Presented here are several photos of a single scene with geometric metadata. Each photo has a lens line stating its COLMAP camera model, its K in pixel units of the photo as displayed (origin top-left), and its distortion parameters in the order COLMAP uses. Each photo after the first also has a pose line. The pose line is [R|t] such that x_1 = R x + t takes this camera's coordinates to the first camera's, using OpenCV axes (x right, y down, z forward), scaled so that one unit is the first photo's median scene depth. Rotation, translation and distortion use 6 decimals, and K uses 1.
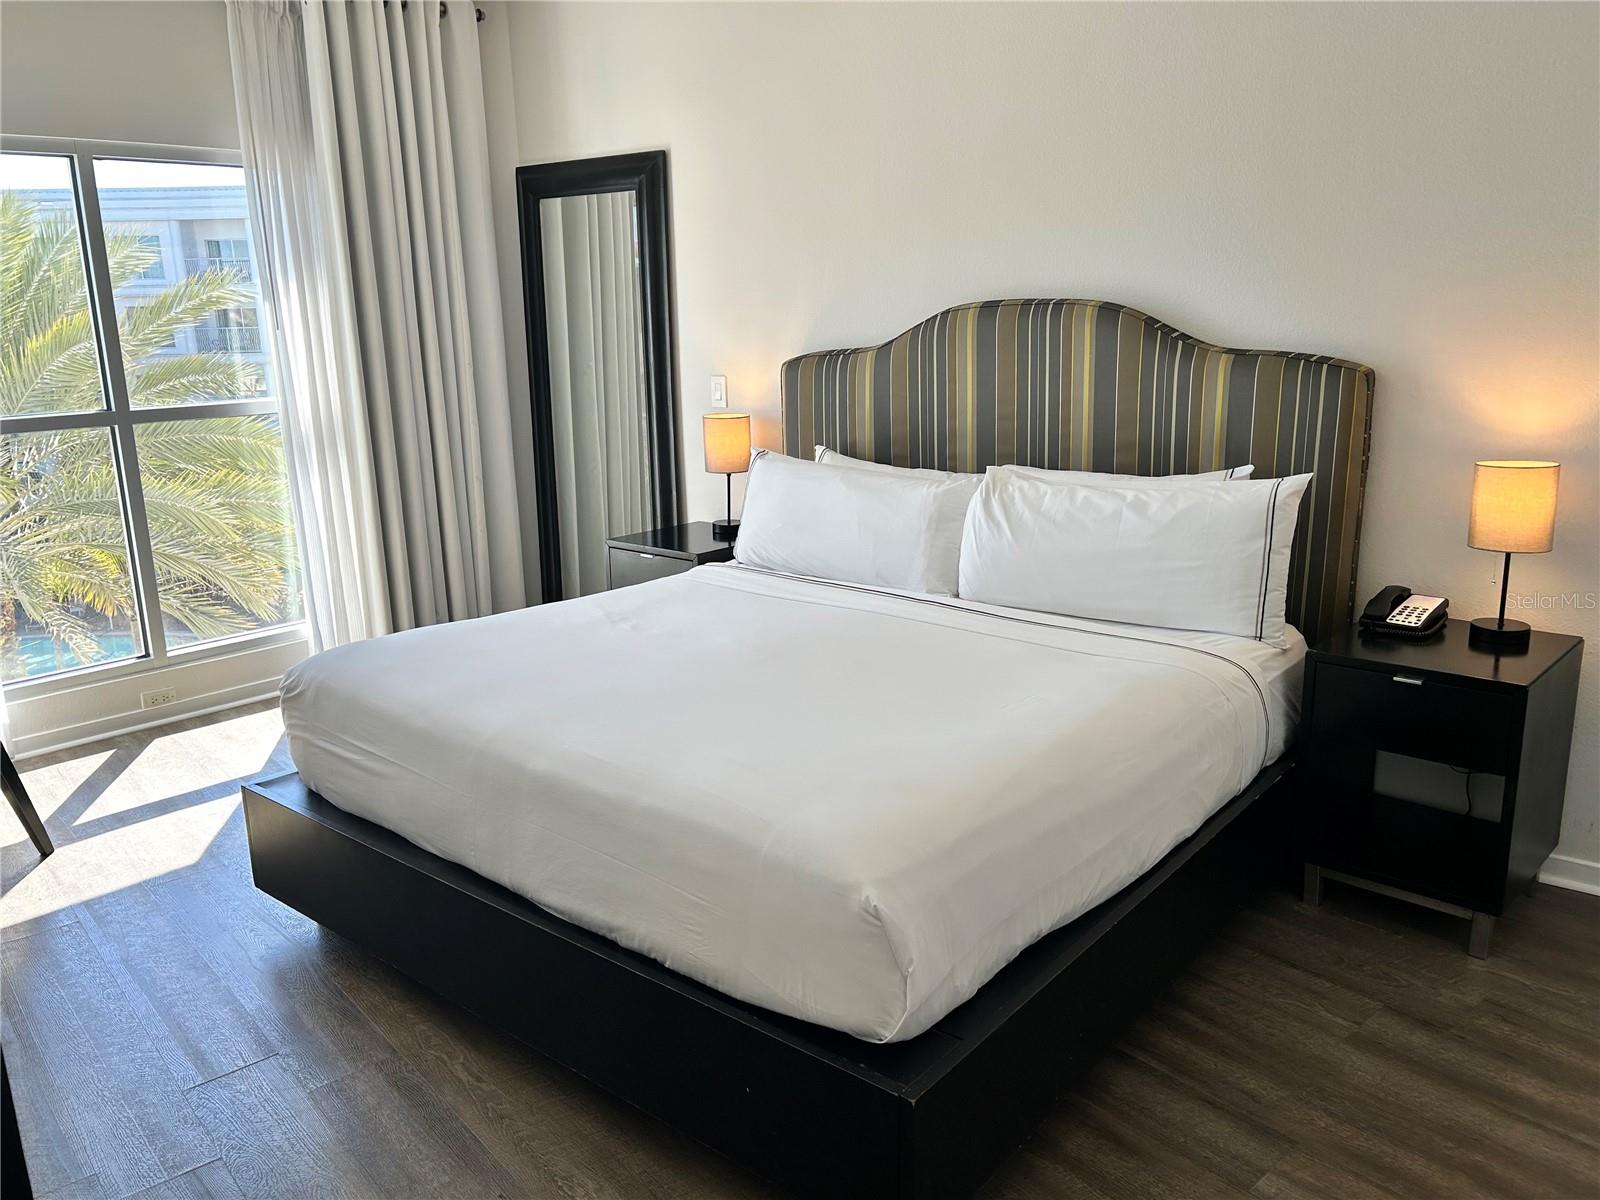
lens RADIAL K [[1267.1, 0, 800.0], [0, 1267.1, 600.0], [0, 0, 1]] dist [0.072849, -0.000749]
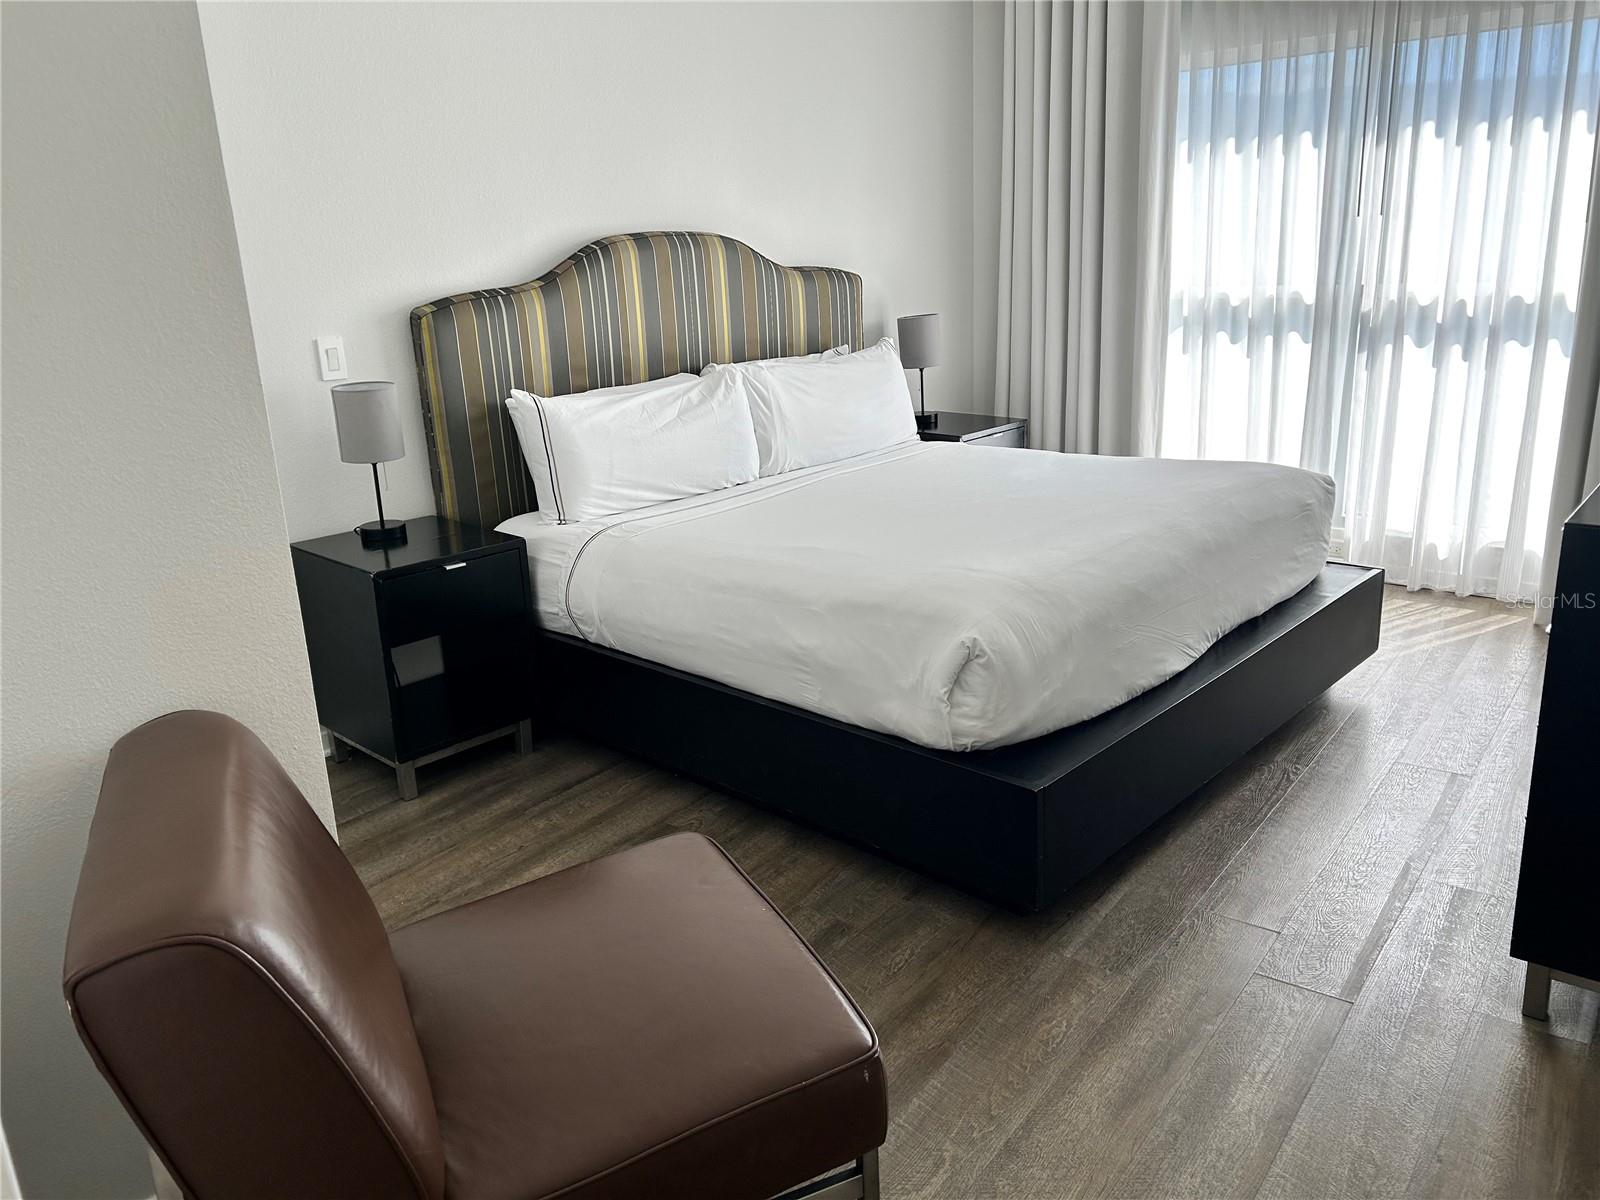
lens RADIAL K [[1267.1, 0, 800.0], [0, 1267.1, 600.0], [0, 0, 1]] dist [0.072849, -0.000749]
pose [[-0.041100, -0.255598, 0.965909, -1.000763], [0.264423, 0.929475, 0.257208, -0.183952], [-0.963531, 0.265980, 0.029384, 0.905078]]
